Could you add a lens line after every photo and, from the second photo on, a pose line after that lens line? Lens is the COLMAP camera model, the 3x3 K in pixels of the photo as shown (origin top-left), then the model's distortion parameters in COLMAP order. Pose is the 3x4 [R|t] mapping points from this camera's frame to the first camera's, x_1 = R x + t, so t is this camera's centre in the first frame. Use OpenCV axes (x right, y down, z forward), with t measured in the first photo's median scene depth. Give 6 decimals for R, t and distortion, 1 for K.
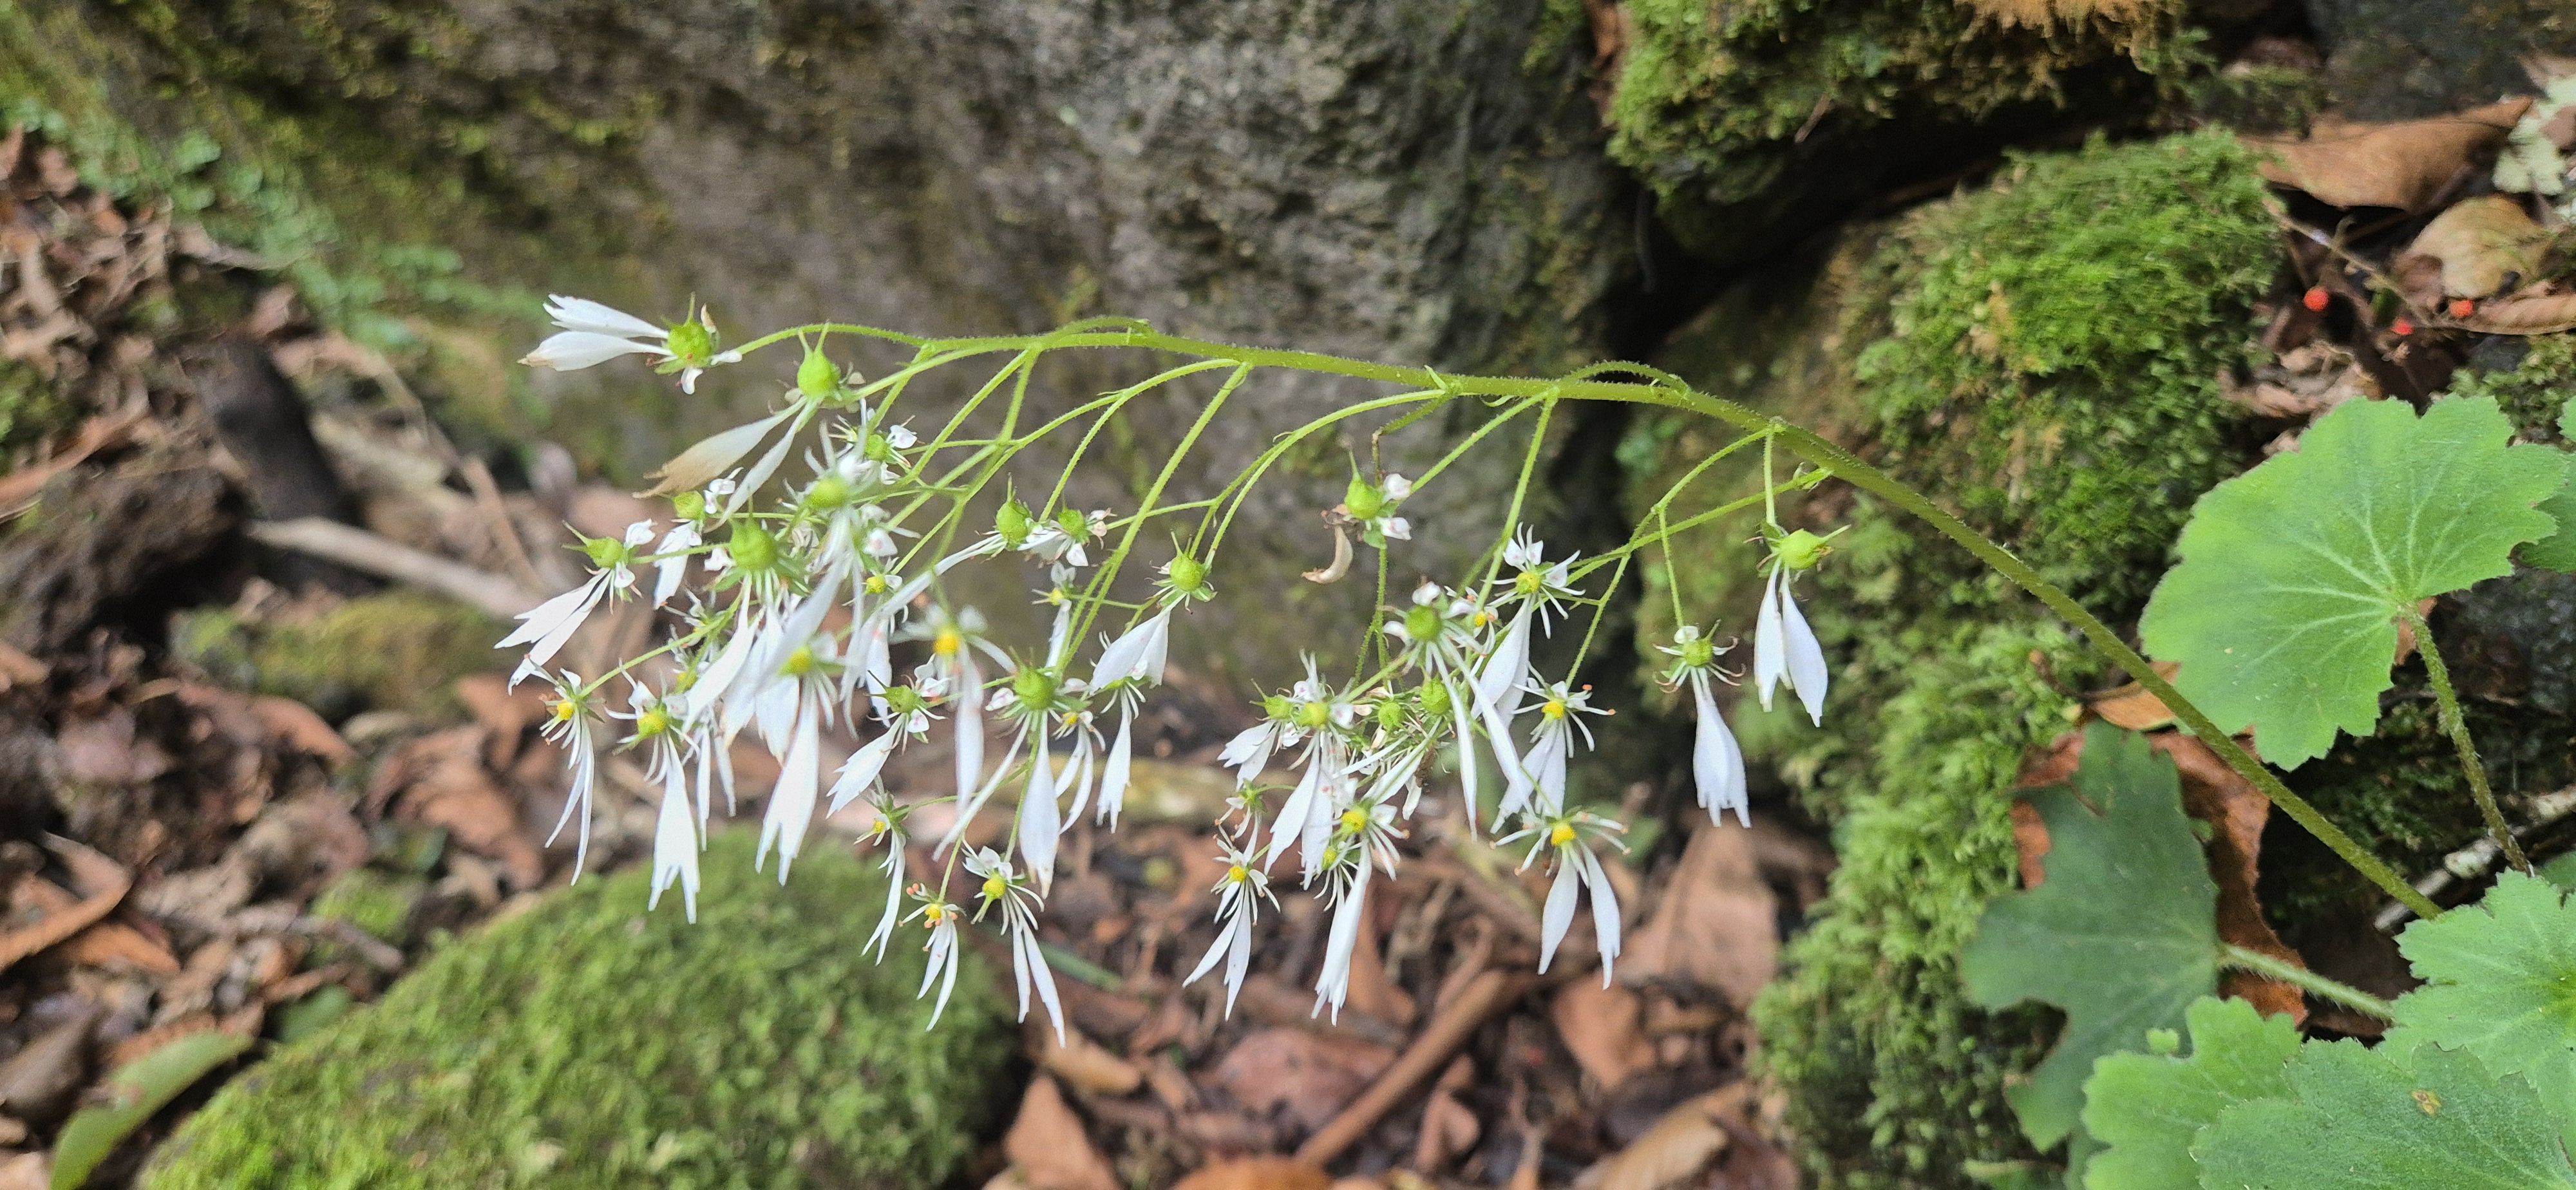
lens RADIAL K [[1762.1, 0, 1276.7], [0, 1762.1, 611.6], [0, 0, 1]] dist [-0.001925, -0.029731]
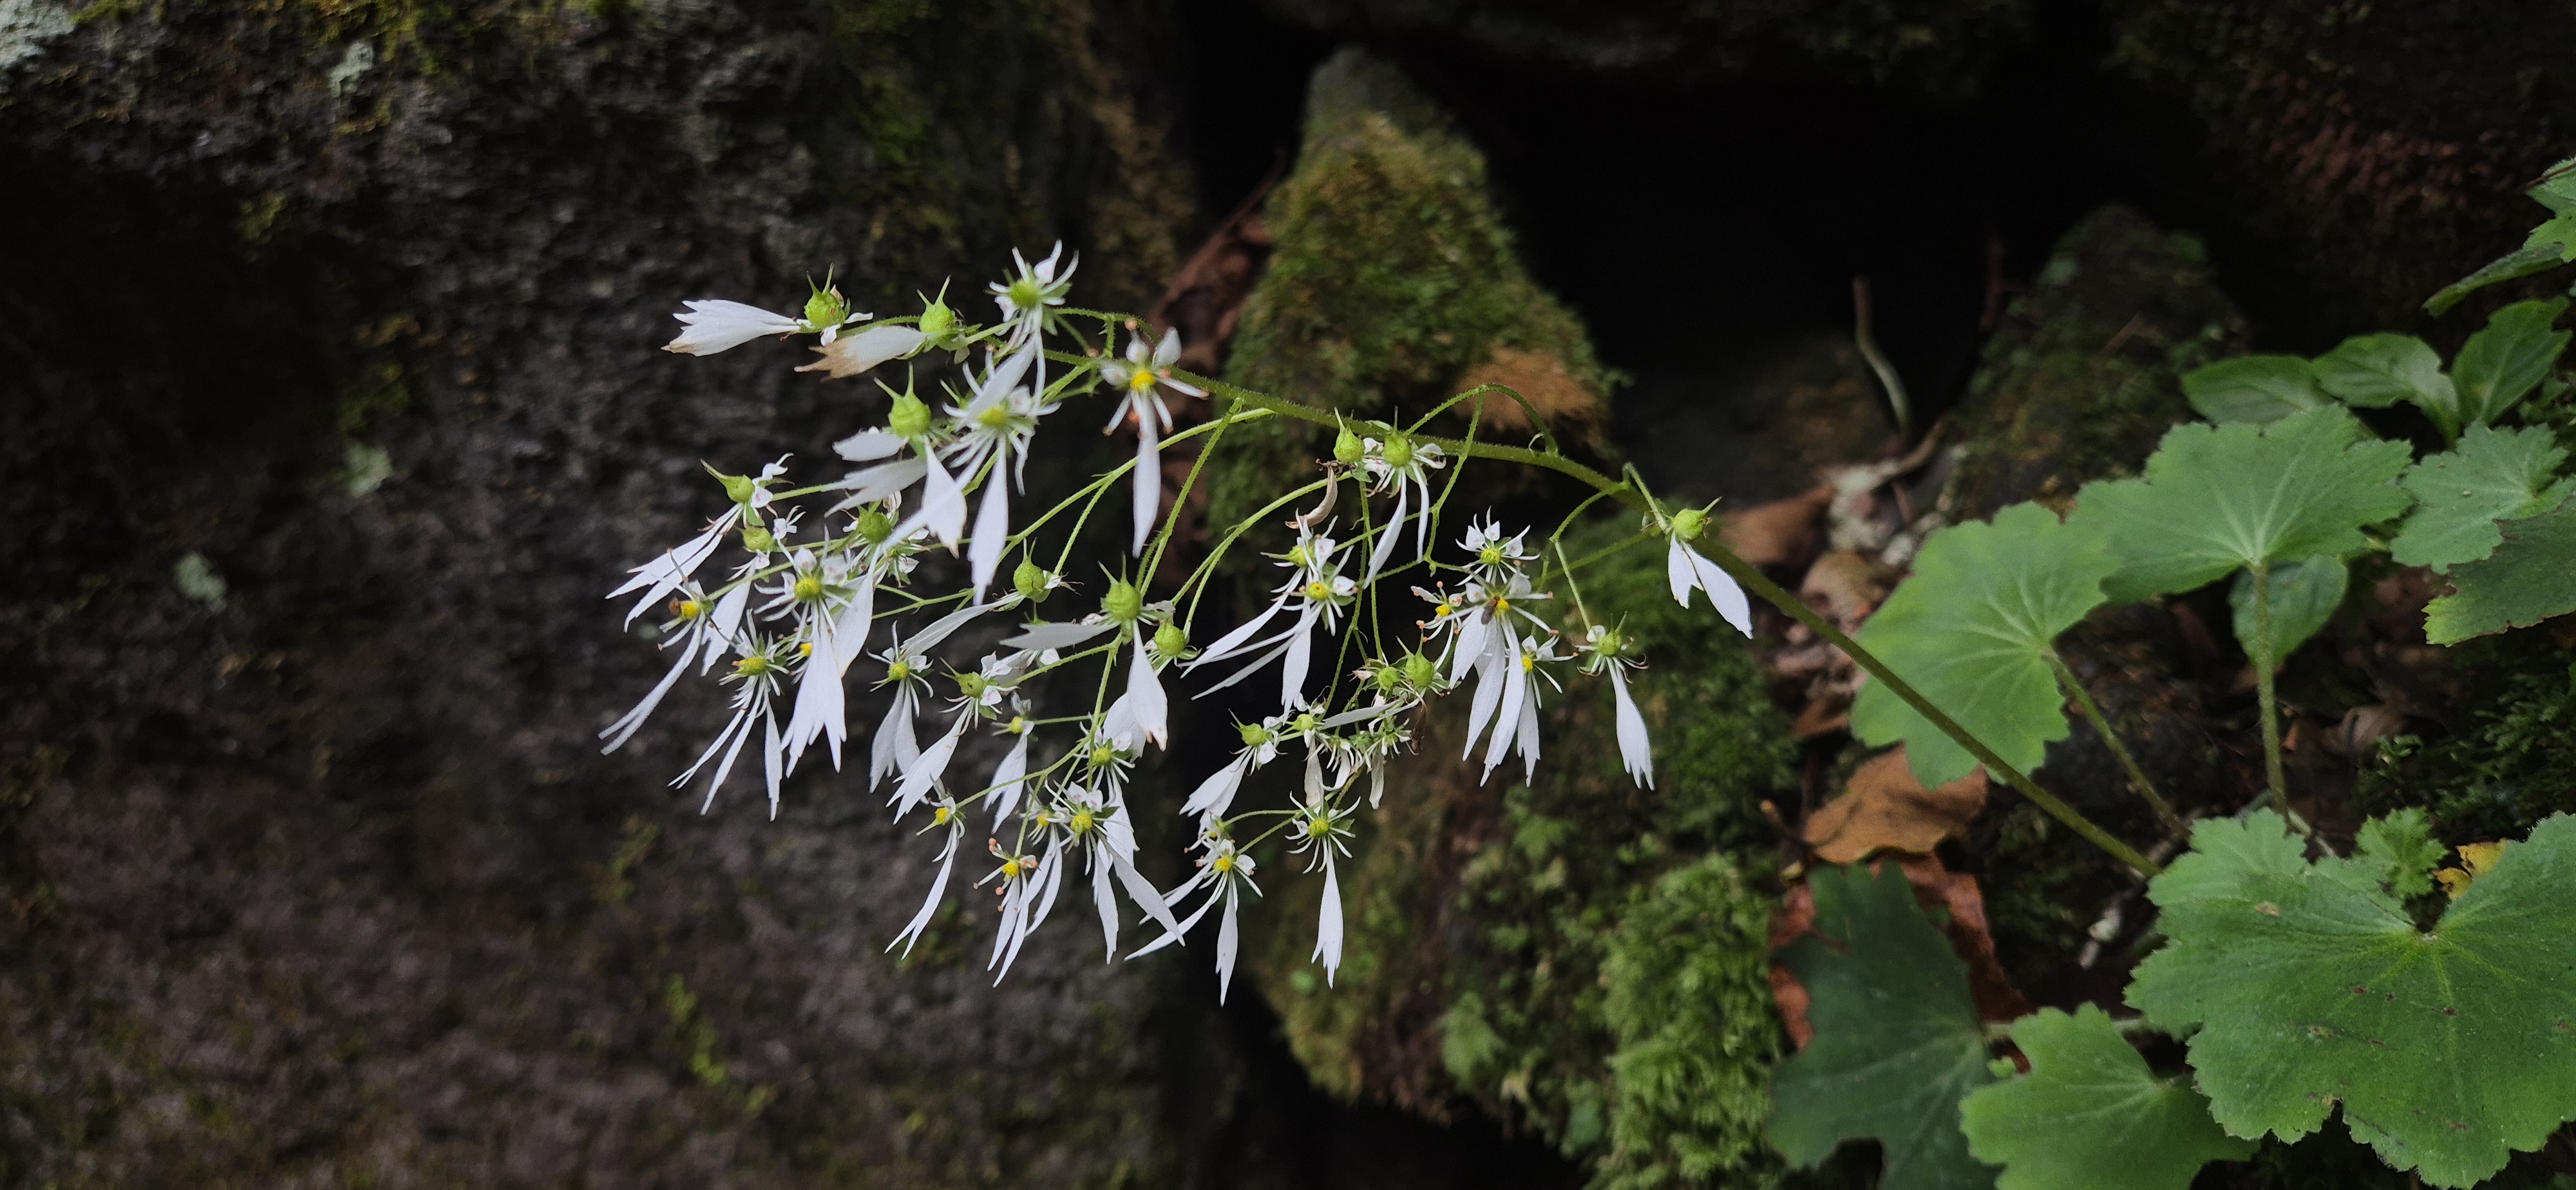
lens RADIAL K [[1762.1, 0, 1276.7], [0, 1762.1, 611.6], [0, 0, 1]] dist [-0.001925, -0.029731]
pose [[0.917356, -0.099596, 0.385406, -0.154530], [0.242399, 0.907752, -0.342388, 0.118552], [-0.315753, 0.407514, 0.856874, 0.029233]]
